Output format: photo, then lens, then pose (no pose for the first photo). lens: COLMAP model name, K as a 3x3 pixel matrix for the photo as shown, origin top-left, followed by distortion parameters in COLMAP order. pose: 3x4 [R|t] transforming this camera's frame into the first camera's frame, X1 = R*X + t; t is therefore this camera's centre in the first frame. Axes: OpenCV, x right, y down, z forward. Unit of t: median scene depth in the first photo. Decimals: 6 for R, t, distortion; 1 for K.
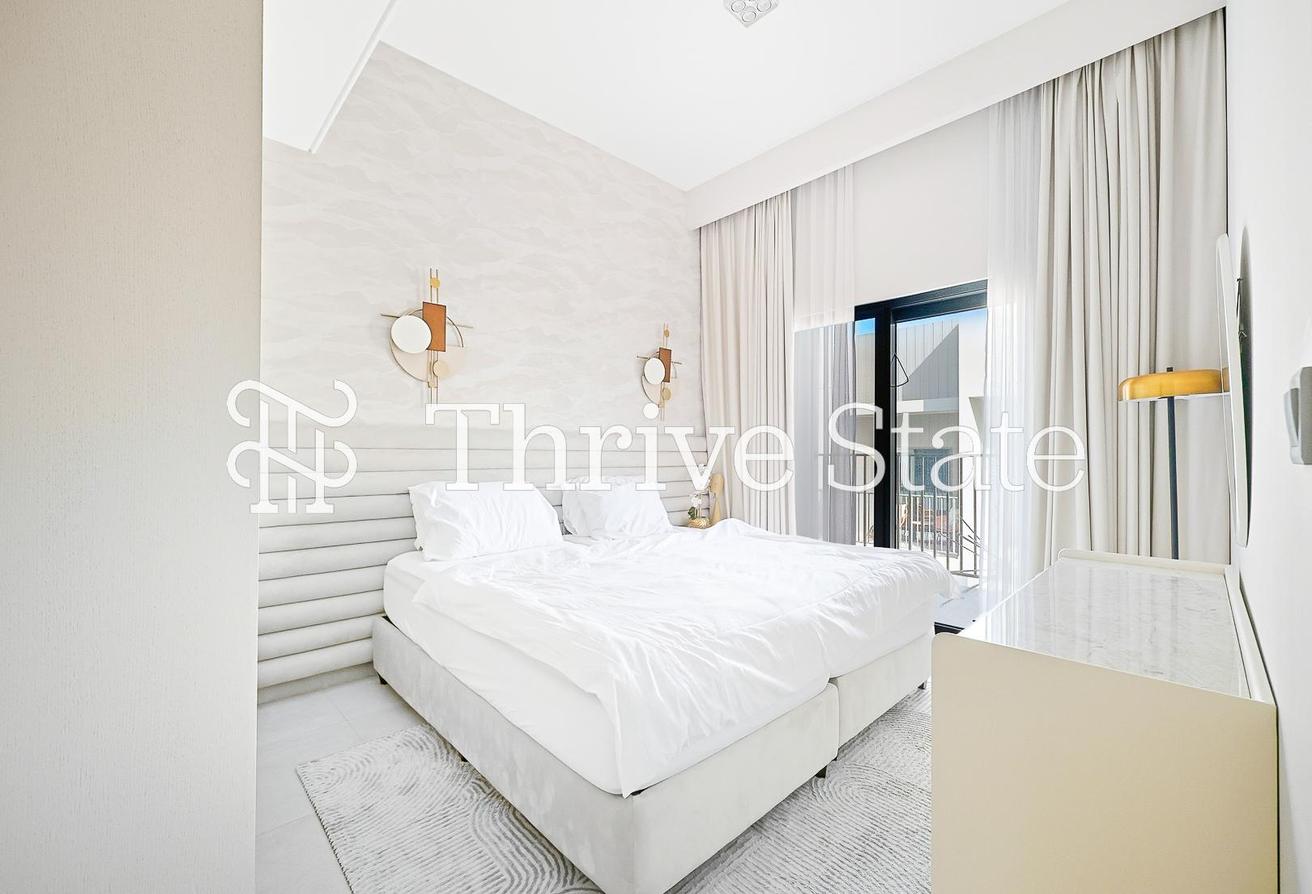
lens RADIAL K [[535.9, 0, 657.9], [0, 535.9, 443.7], [0, 0, 1]] dist [0.001466, 0.000788]
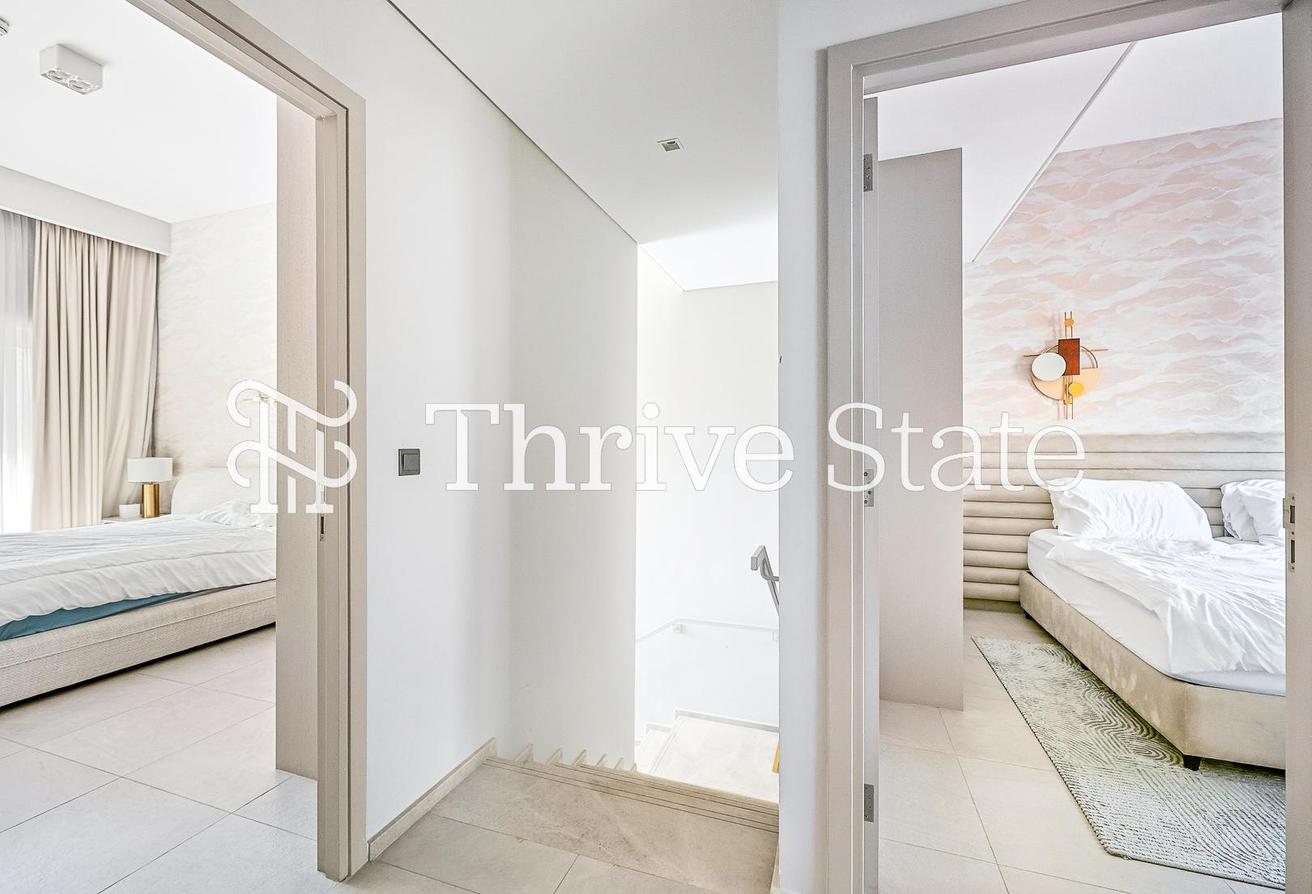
lens RADIAL K [[535.9, 0, 656.9], [0, 535.9, 452.4], [0, 0, 1]] dist [0.001466, 0.000788]
pose [[0.456188, 0.005466, -0.889866, 0.301488], [0.021992, 0.999606, 0.017414, -0.037445], [0.889611, -0.027514, 0.455889, -0.508978]]
